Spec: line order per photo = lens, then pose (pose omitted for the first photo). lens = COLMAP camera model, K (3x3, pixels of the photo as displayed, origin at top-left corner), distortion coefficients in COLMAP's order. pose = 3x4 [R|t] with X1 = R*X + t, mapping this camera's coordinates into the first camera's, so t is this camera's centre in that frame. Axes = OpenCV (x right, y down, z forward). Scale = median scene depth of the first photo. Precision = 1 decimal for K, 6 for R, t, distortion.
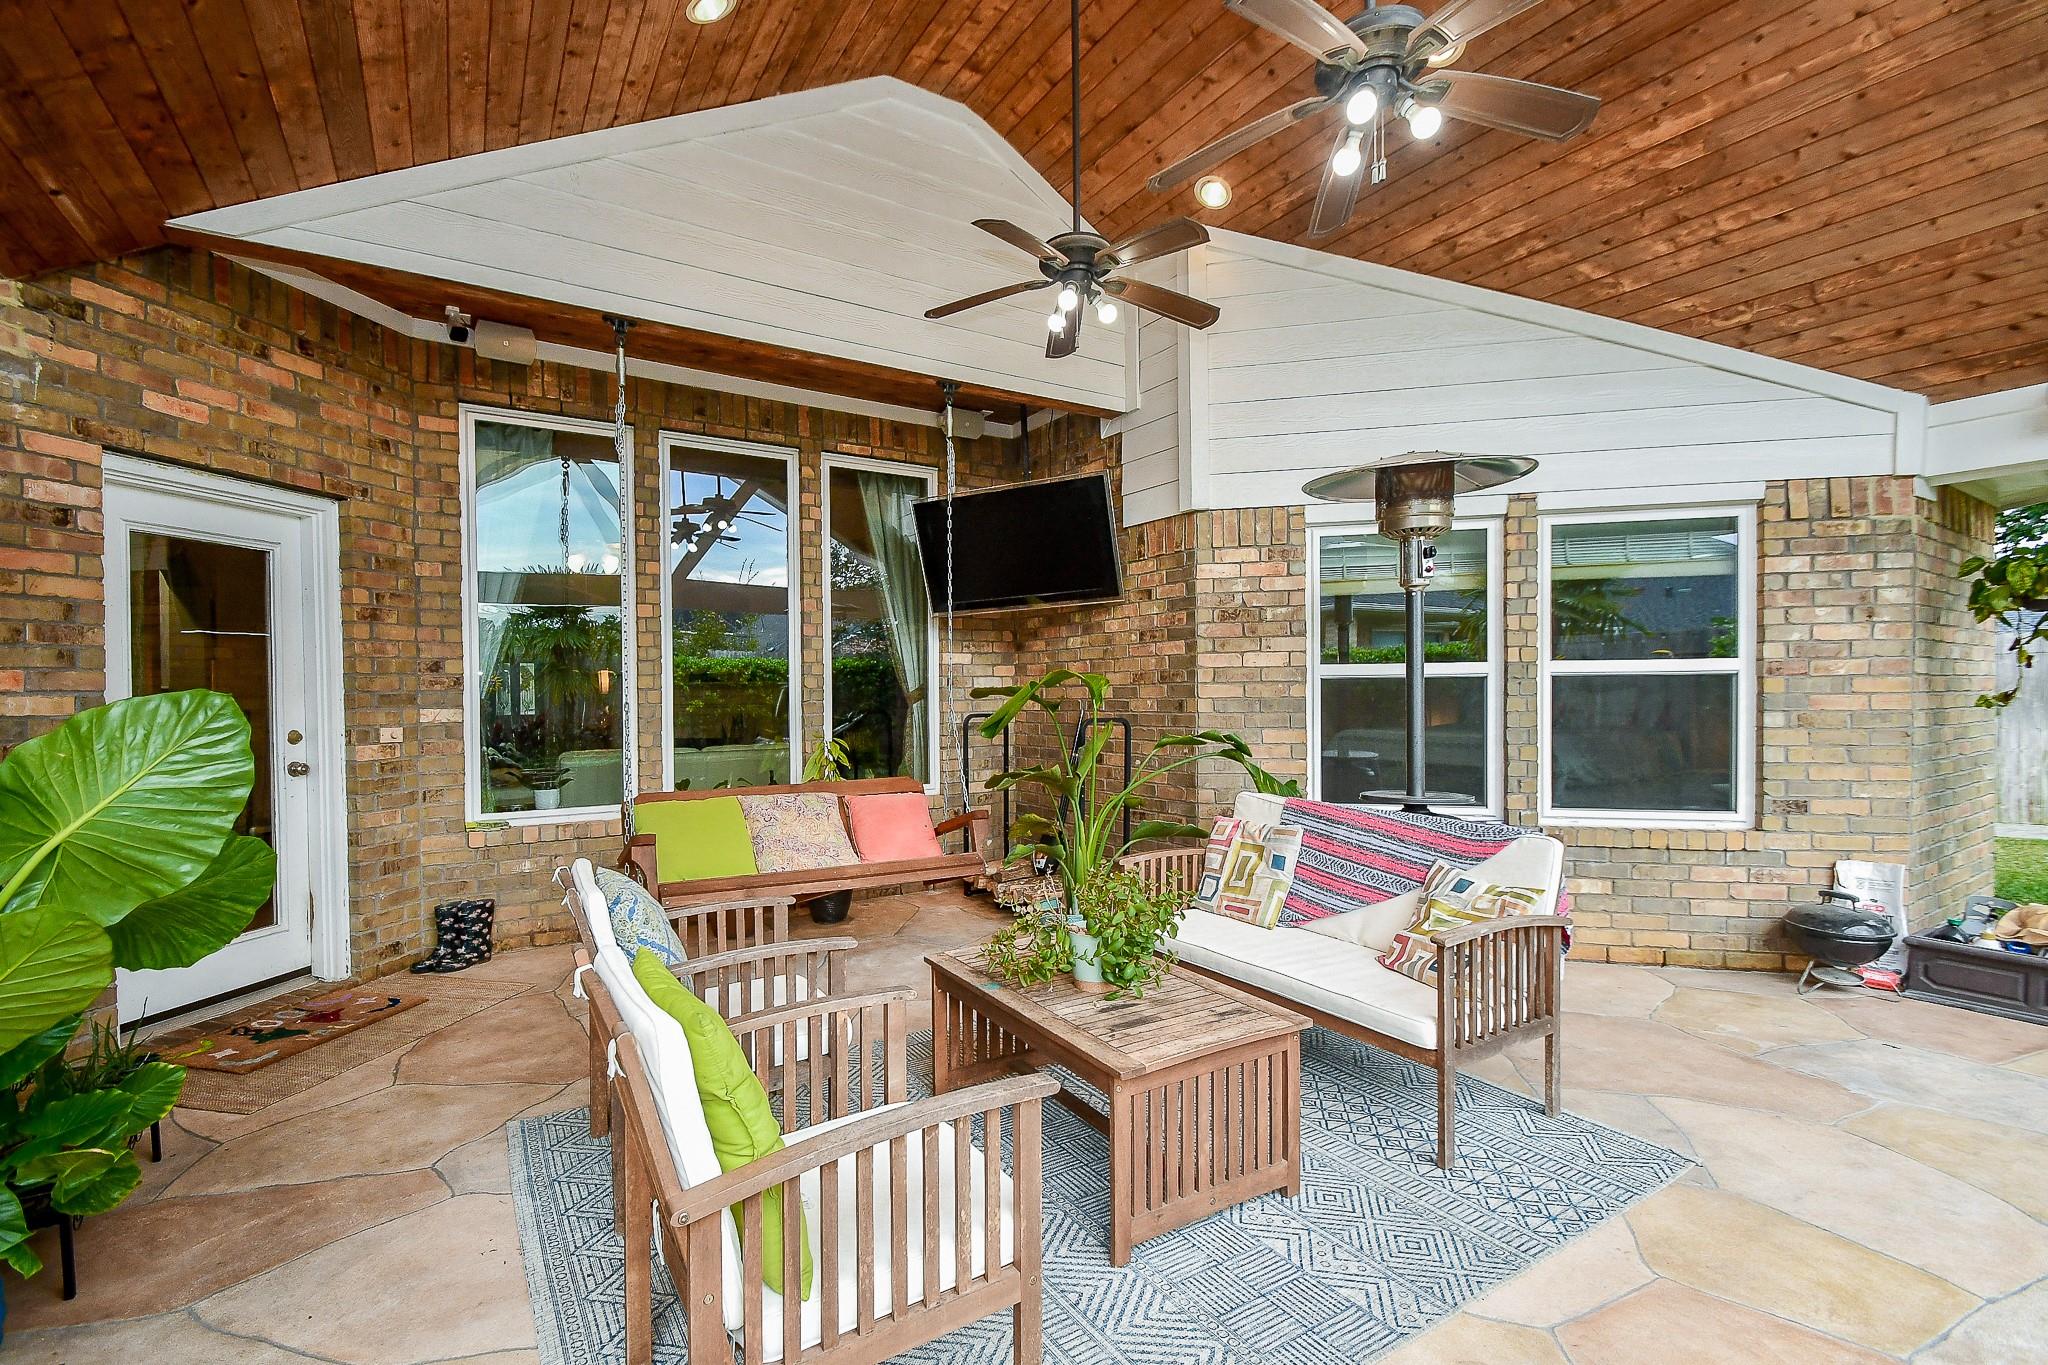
lens RADIAL K [[898.5, 0, 990.3], [0, 898.5, 699.4], [0, 0, 1]] dist [0.000045, -0.000499]
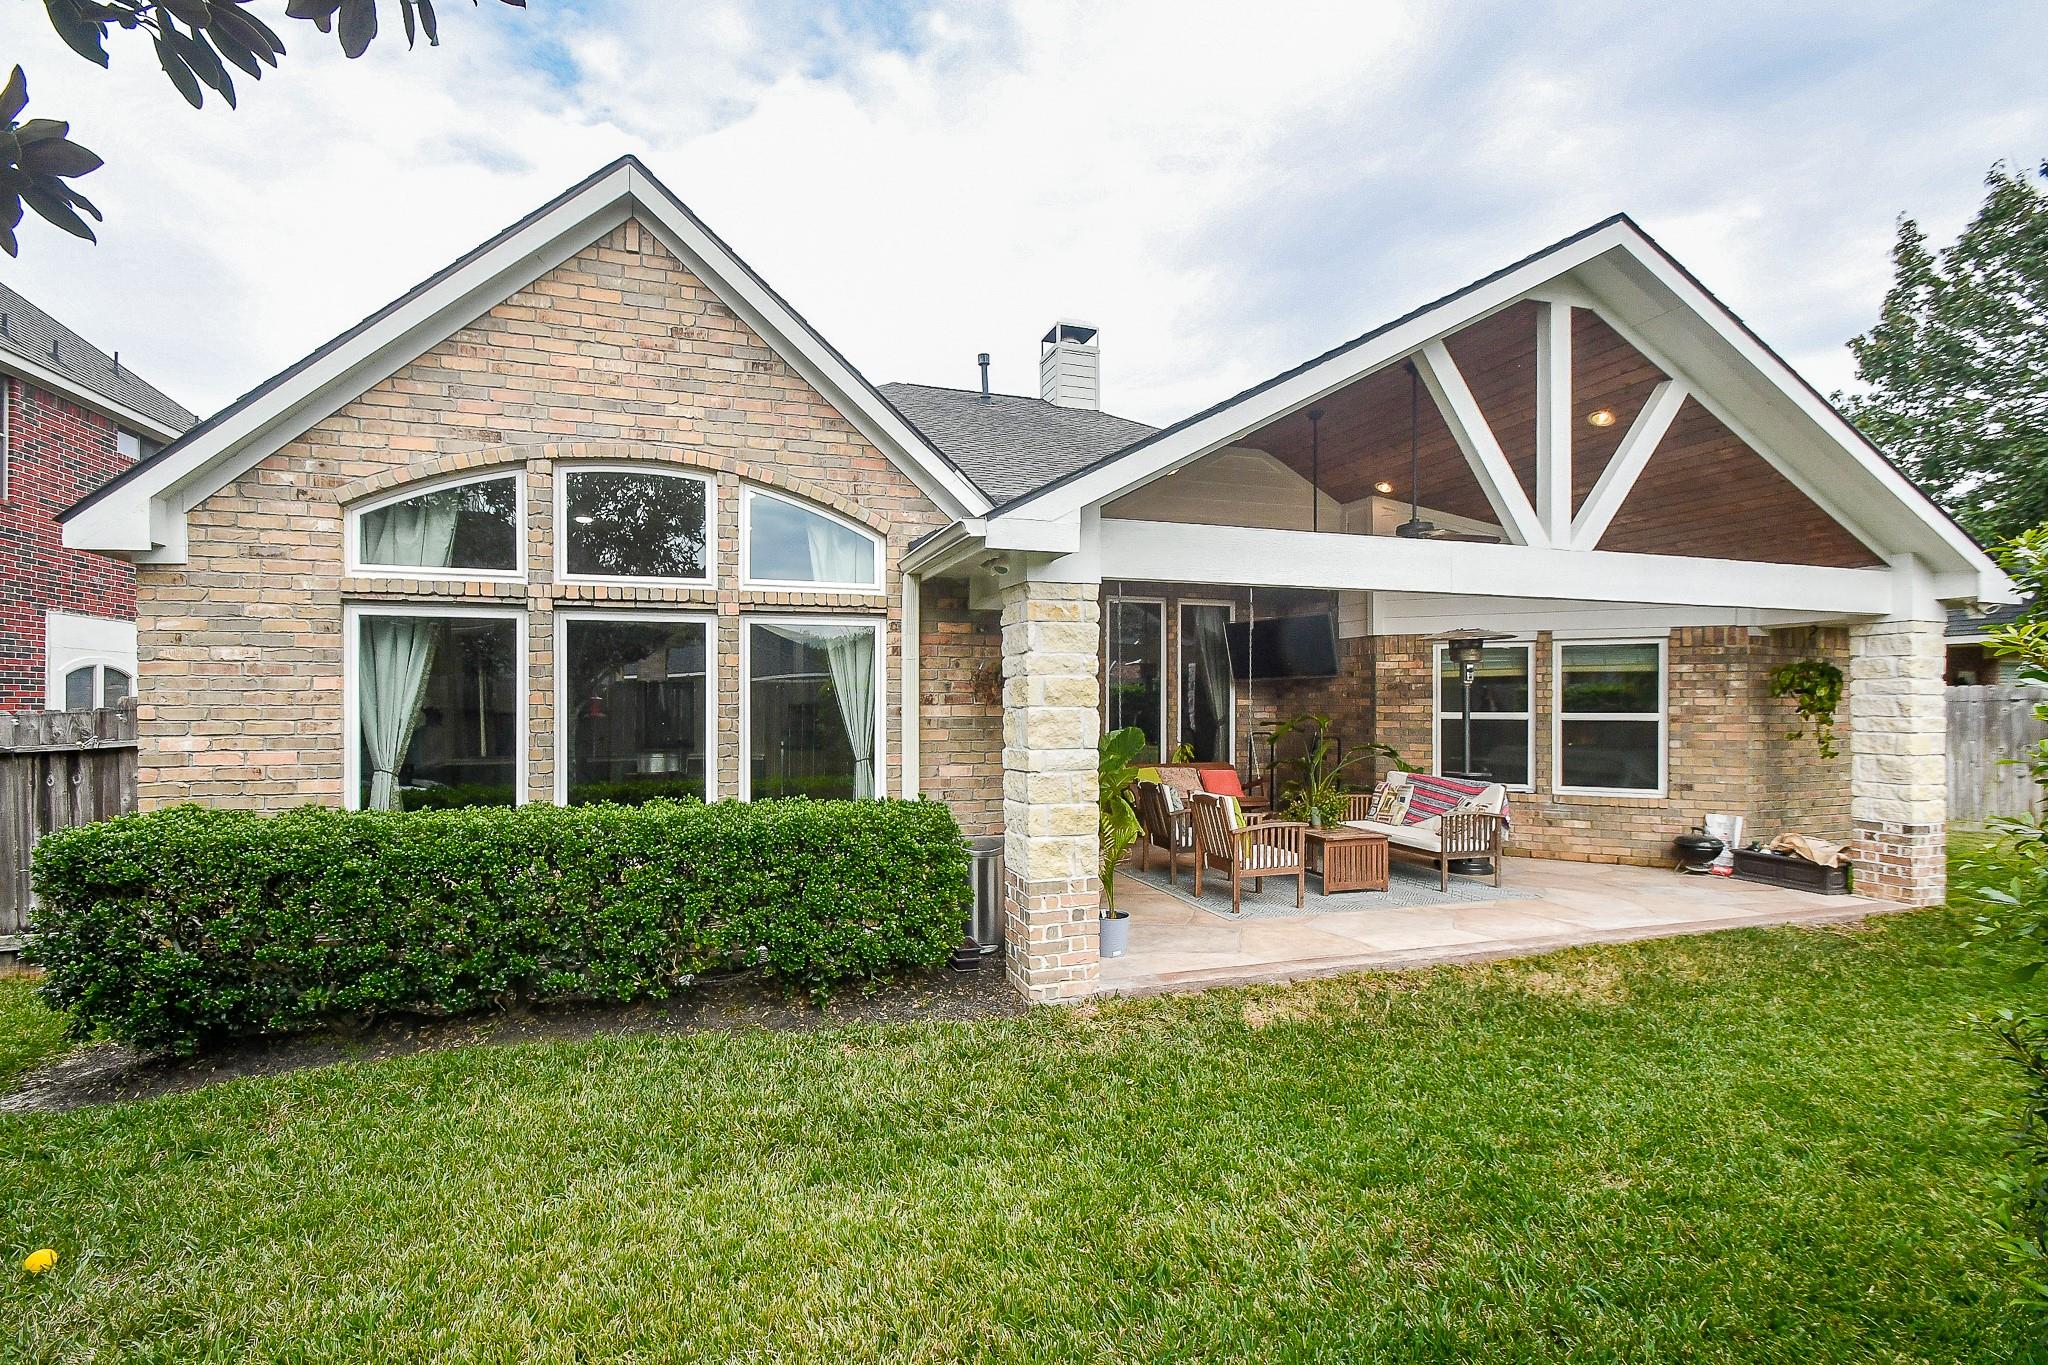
lens RADIAL K [[898.5, 0, 990.3], [0, 898.5, 699.4], [0, 0, 1]] dist [0.000045, -0.000499]
pose [[0.969869, 0.009305, -0.243451, -0.136016], [-0.011554, 0.999903, -0.007813, -0.044261], [0.243355, 0.010391, 0.969882, -1.334706]]
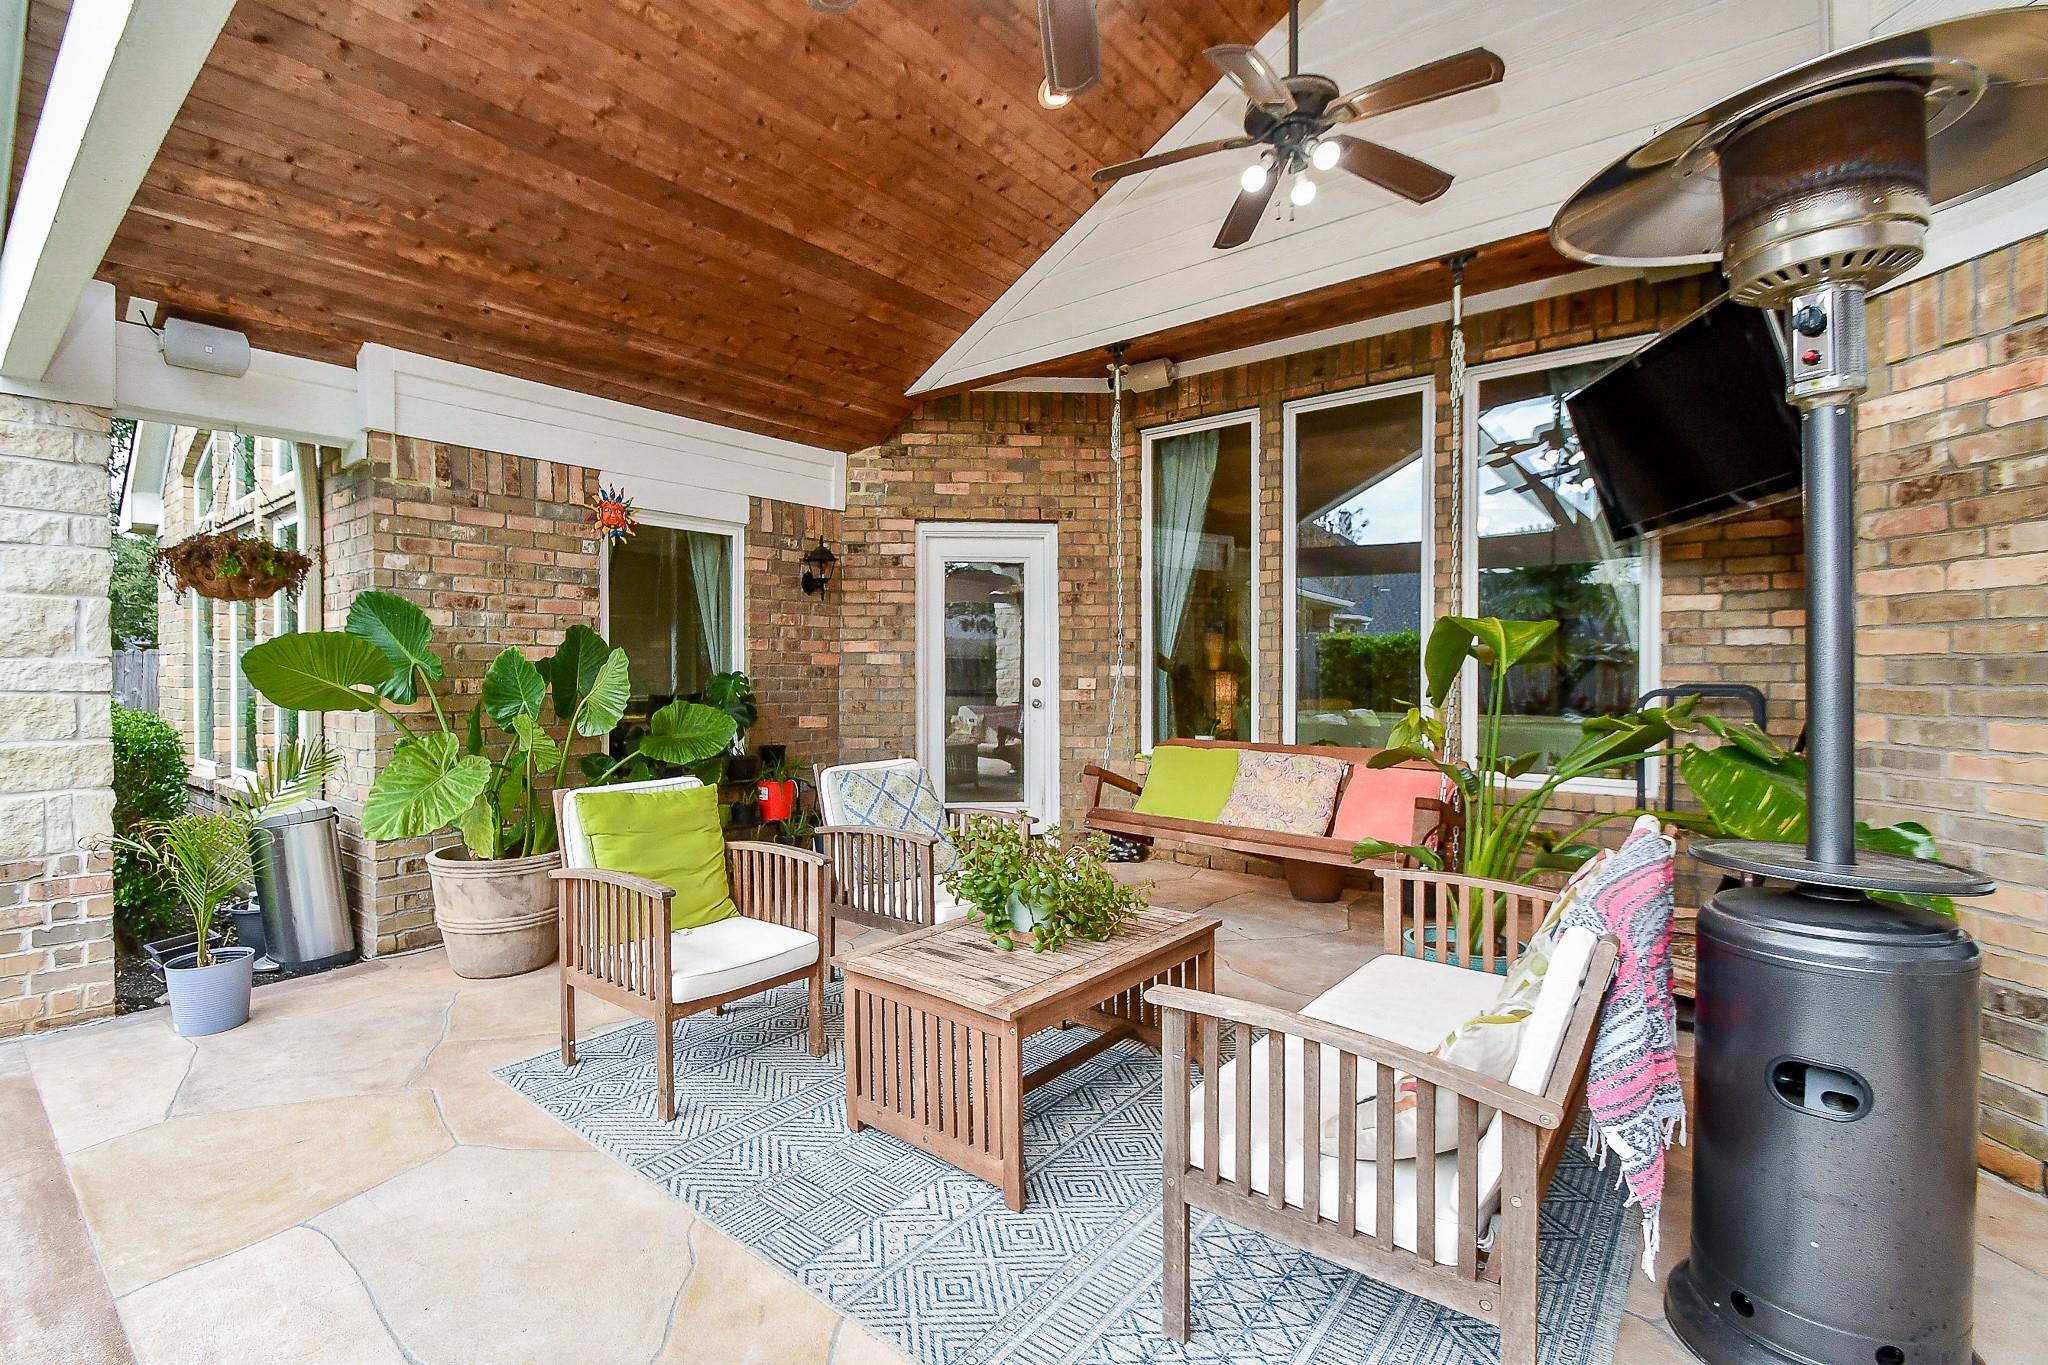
lens RADIAL K [[931.8, 0, 986.2], [0, 931.8, 675.5], [0, 0, 1]] dist [-0.000874, -0.000619]
pose [[0.325012, 0.015523, -0.945583, 0.664265], [-0.012433, 0.999849, 0.012140, 0.011338], [0.945628, 0.007811, 0.325156, 0.381820]]
